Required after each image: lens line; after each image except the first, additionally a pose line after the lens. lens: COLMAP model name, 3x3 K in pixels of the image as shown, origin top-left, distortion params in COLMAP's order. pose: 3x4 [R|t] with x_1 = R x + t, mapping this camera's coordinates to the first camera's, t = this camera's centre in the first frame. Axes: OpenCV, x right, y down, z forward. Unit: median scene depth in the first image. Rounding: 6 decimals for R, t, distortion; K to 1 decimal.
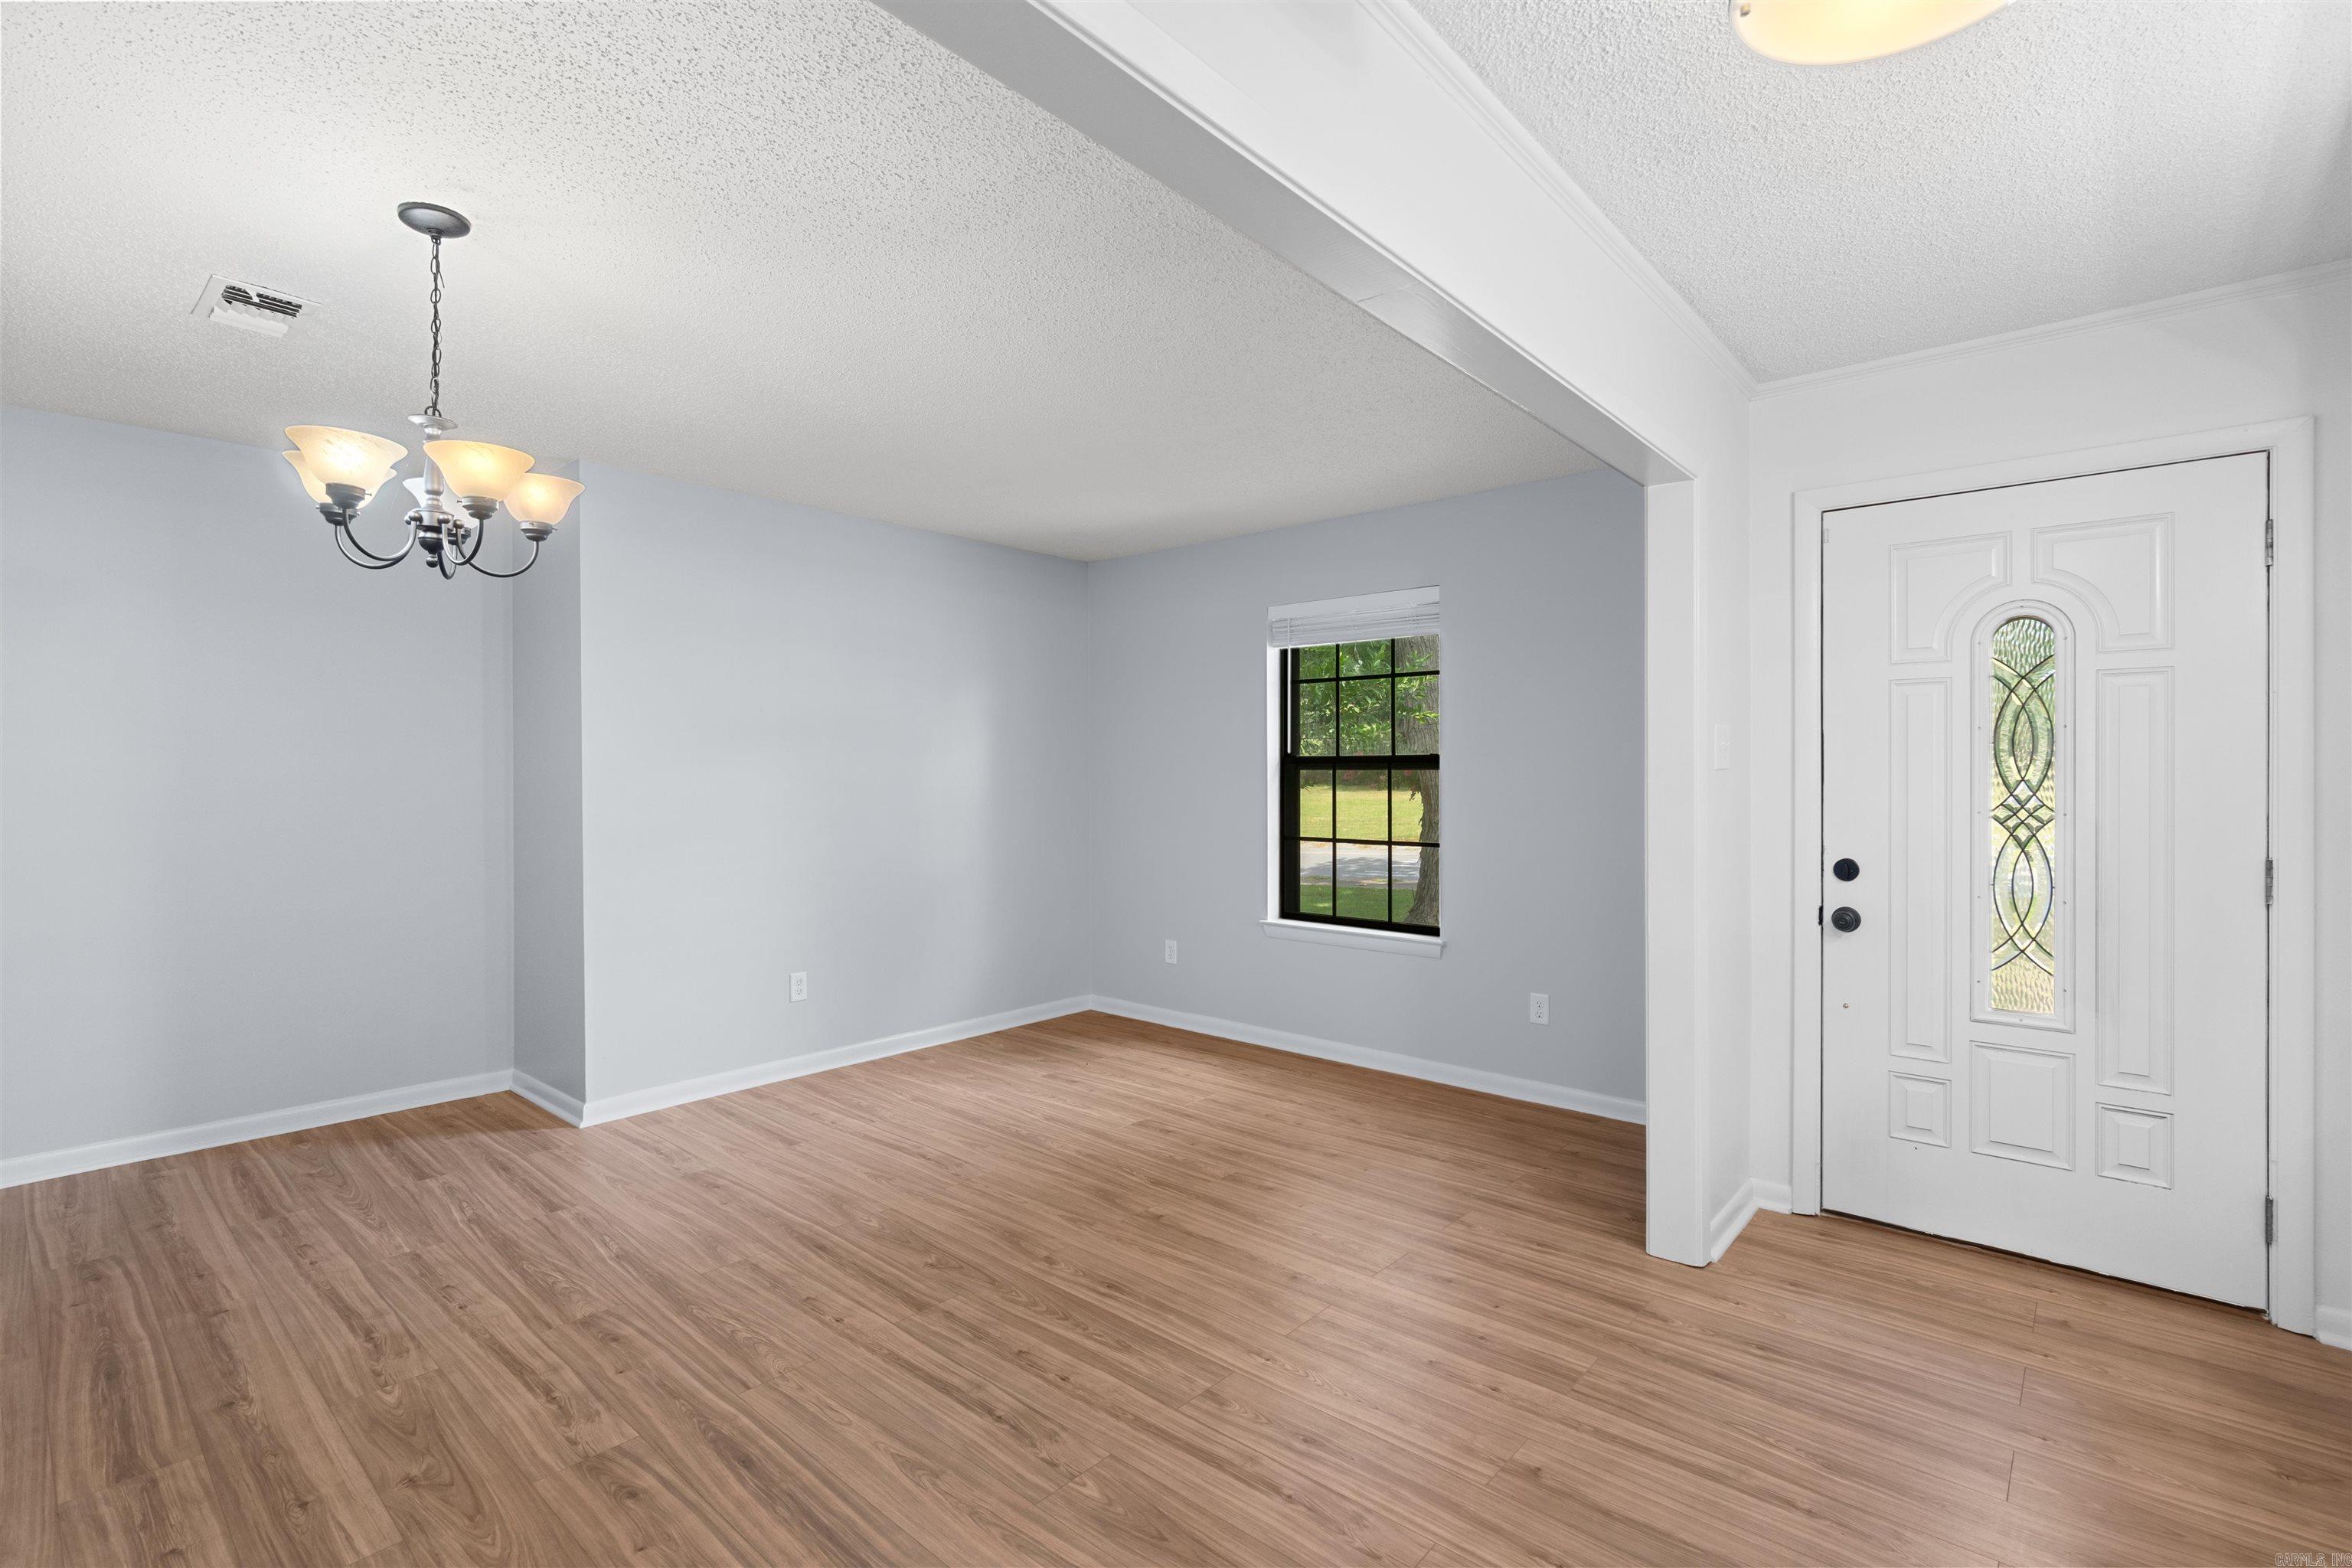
lens RADIAL K [[1077.5, 0, 1119.8], [0, 1077.5, 786.3], [0, 0, 1]] dist [-0.010007, 0.003751]
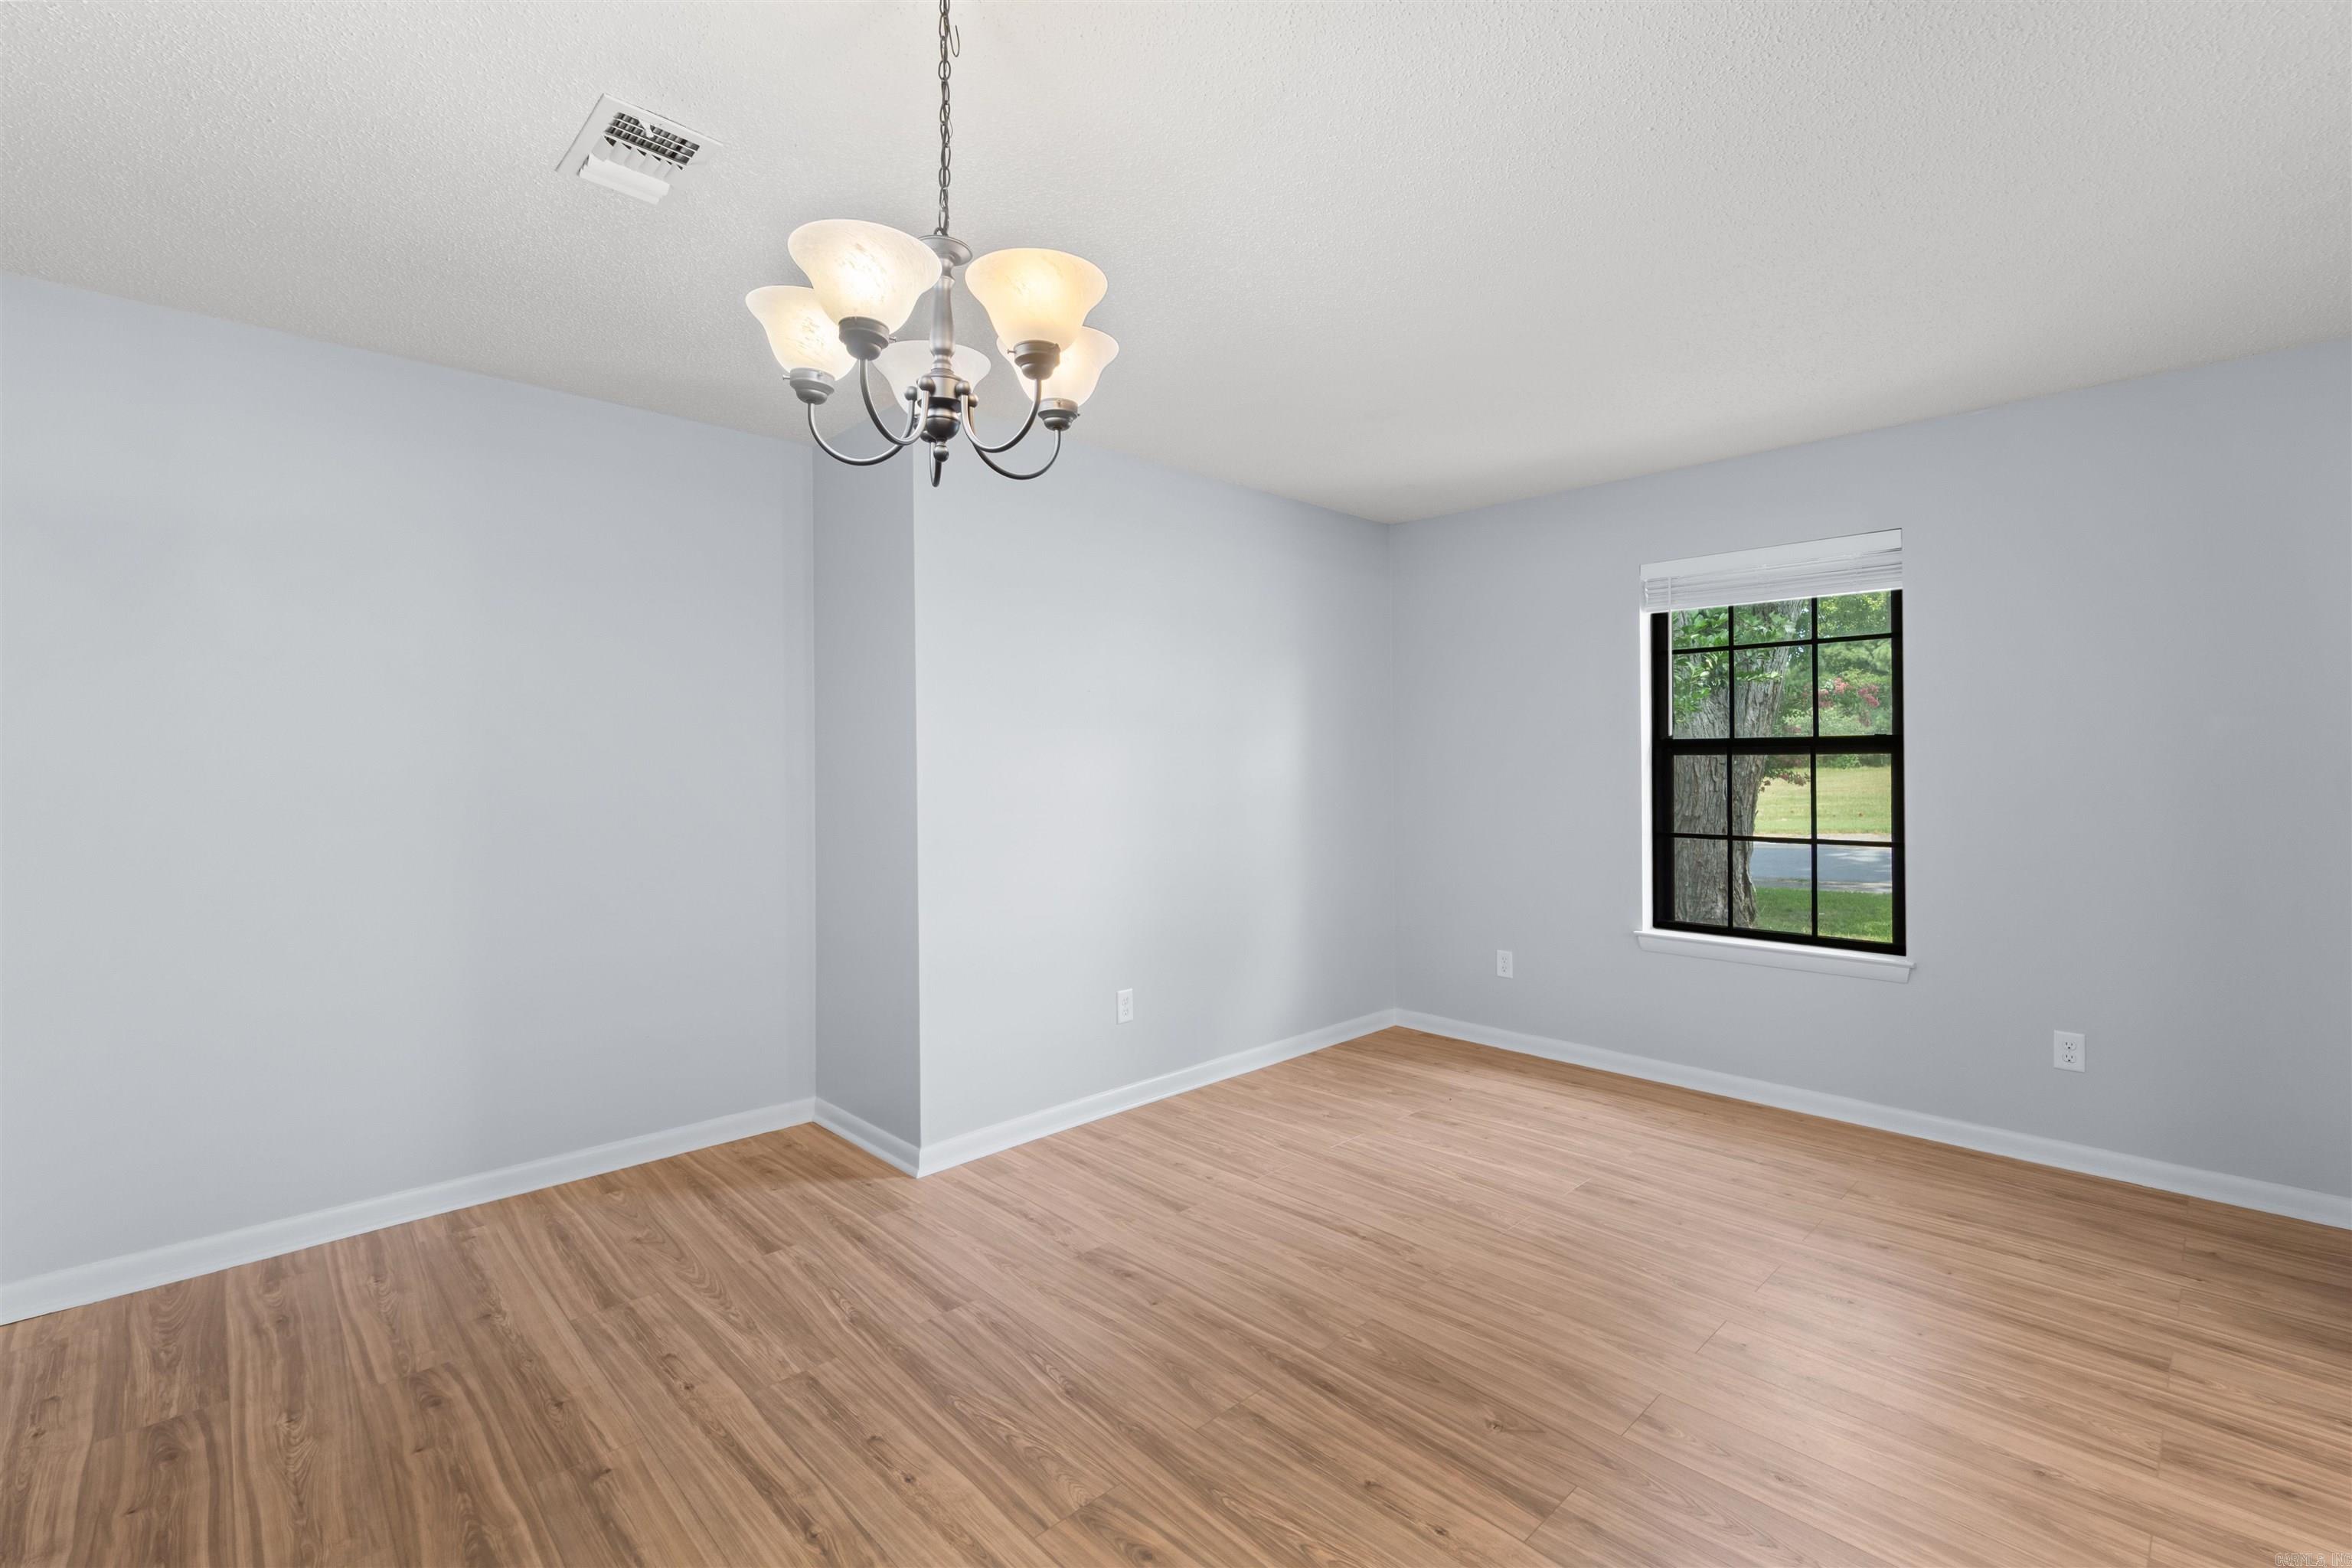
lens RADIAL K [[1028.9, 0, 1128.8], [0, 1028.9, 767.6], [0, 0, 1]] dist [-0.006068, 0.001227]
pose [[0.996352, -0.003573, -0.085259, -0.310482], [0.002950, 0.999968, -0.007435, -0.000270], [0.085283, 0.007156, 0.996331, 0.235239]]
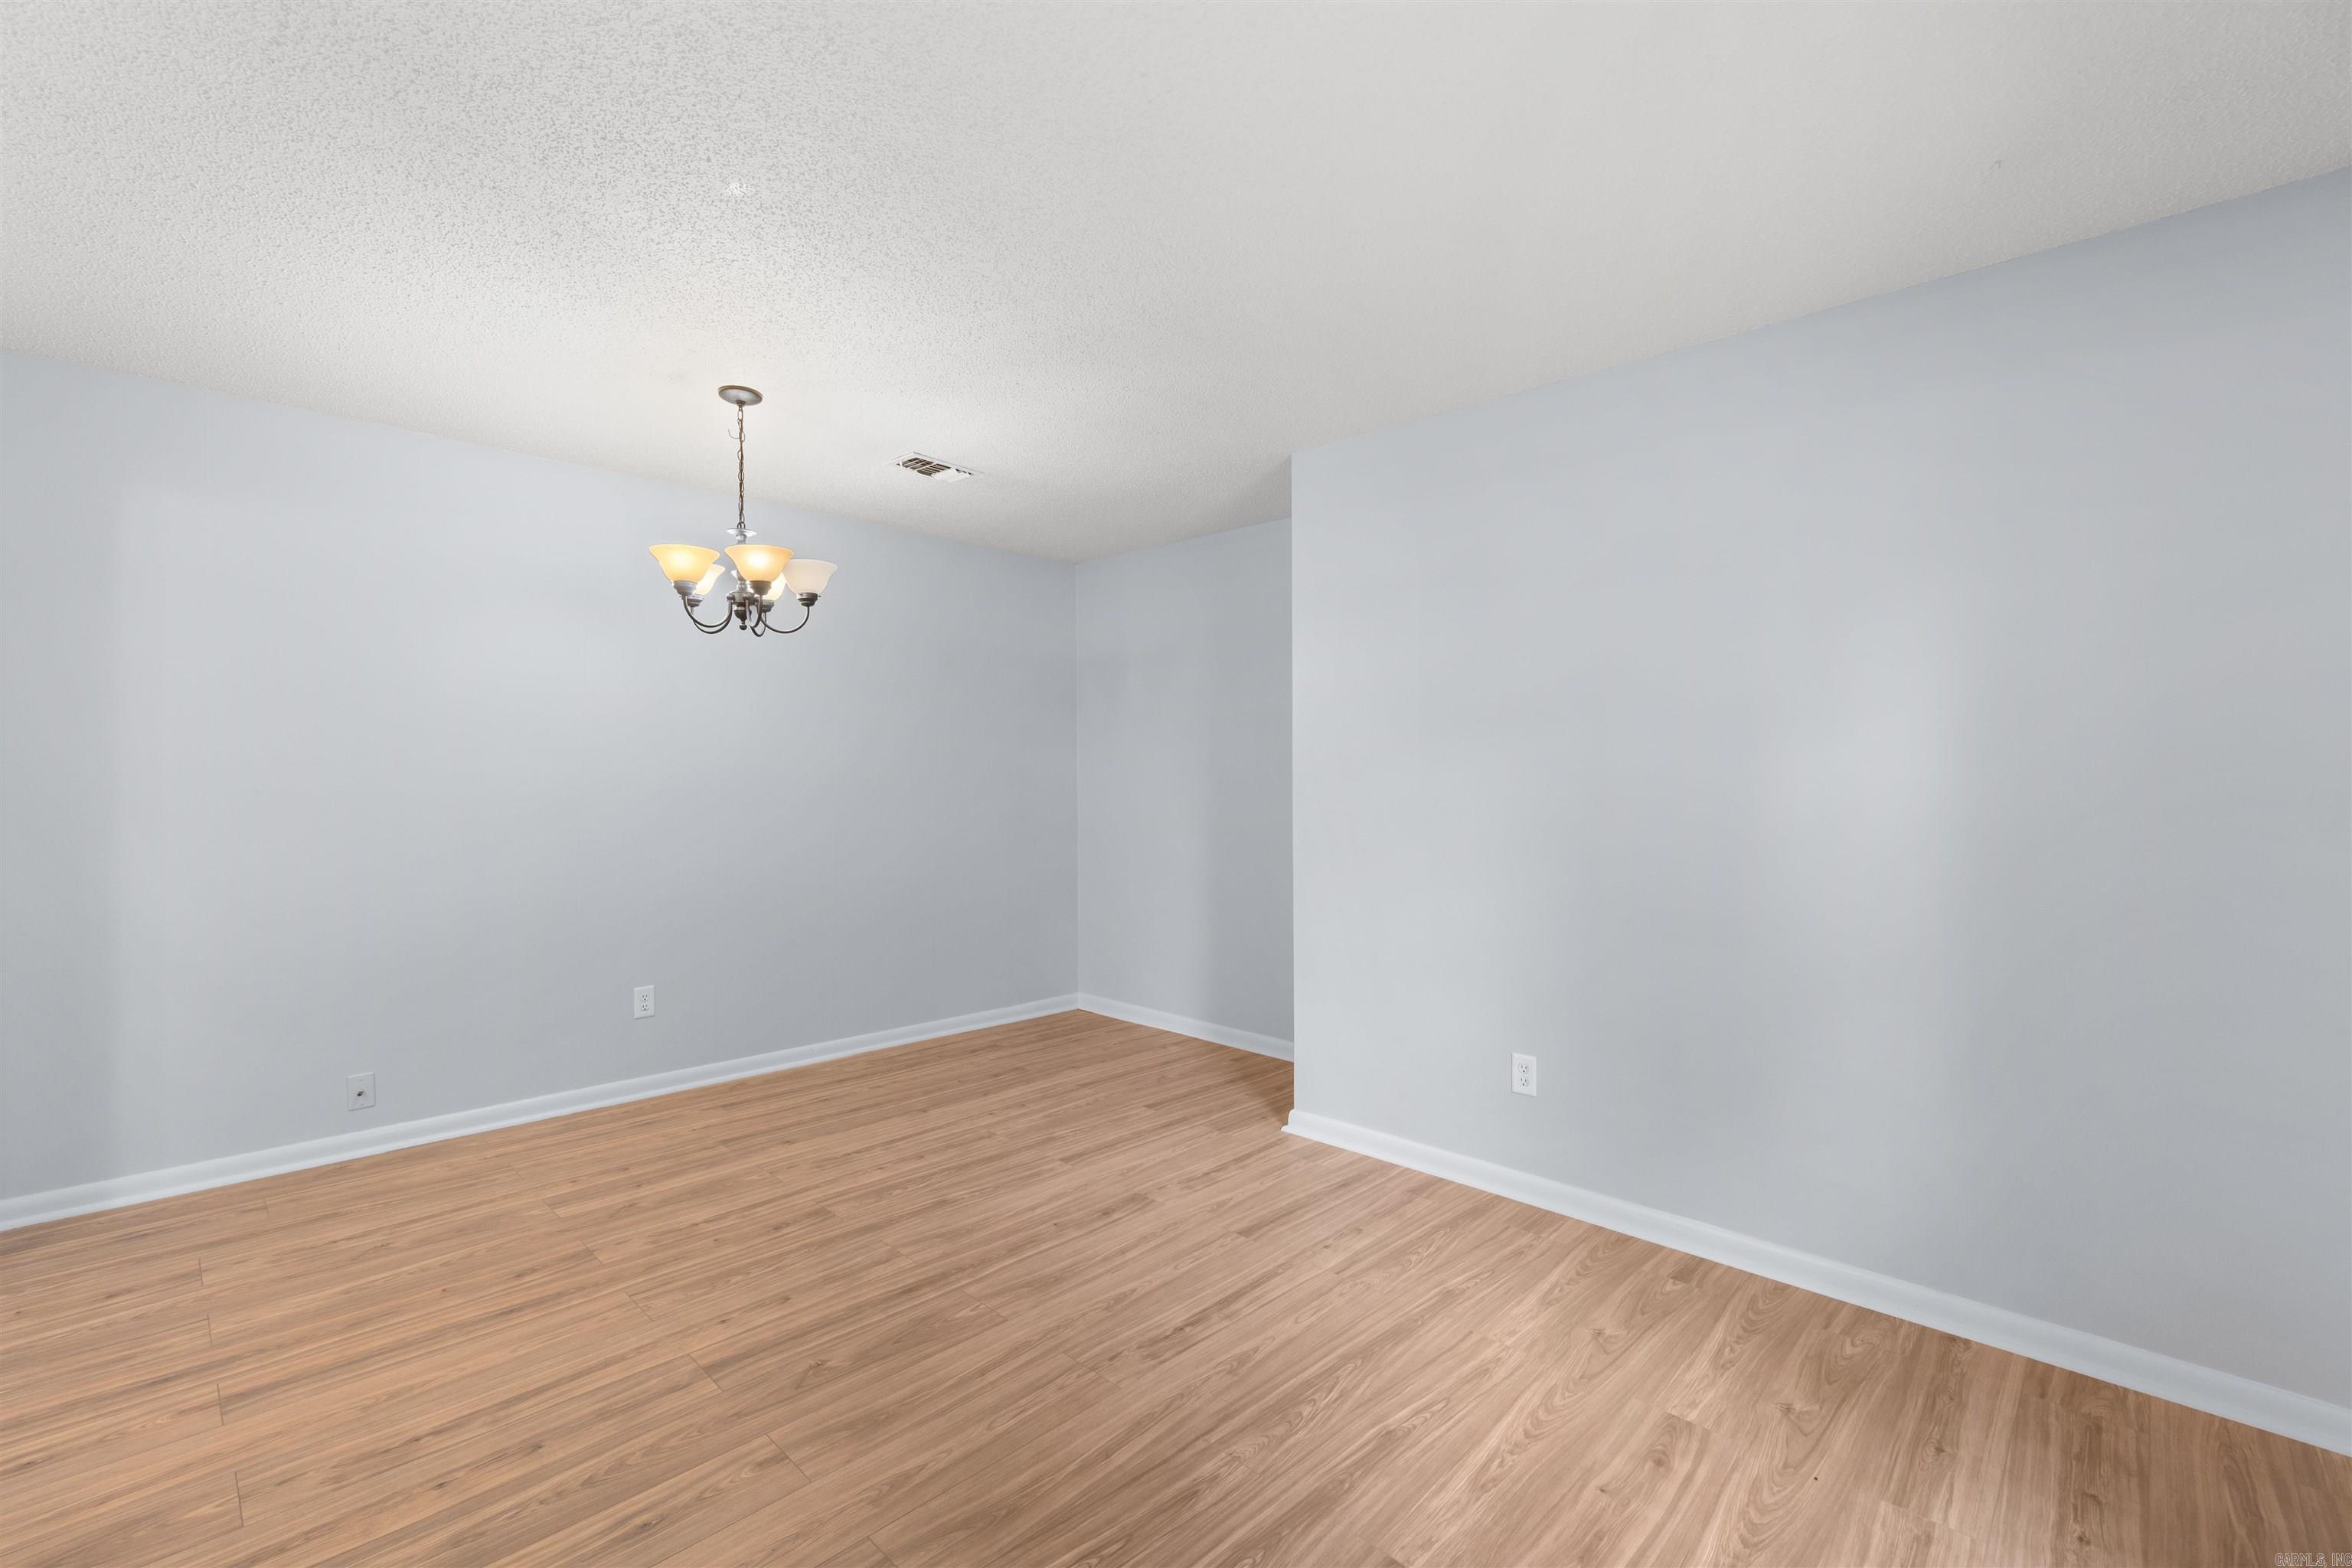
lens RADIAL K [[1028.9, 0, 1256.8], [0, 1028.9, 784.8], [0, 0, 1]] dist [-0.006068, 0.001227]
pose [[0.007141, 0.008071, -0.999942, 0.519930], [-0.018947, 0.999789, 0.007935, -0.009697], [0.999795, 0.018889, 0.007292, 1.126870]]
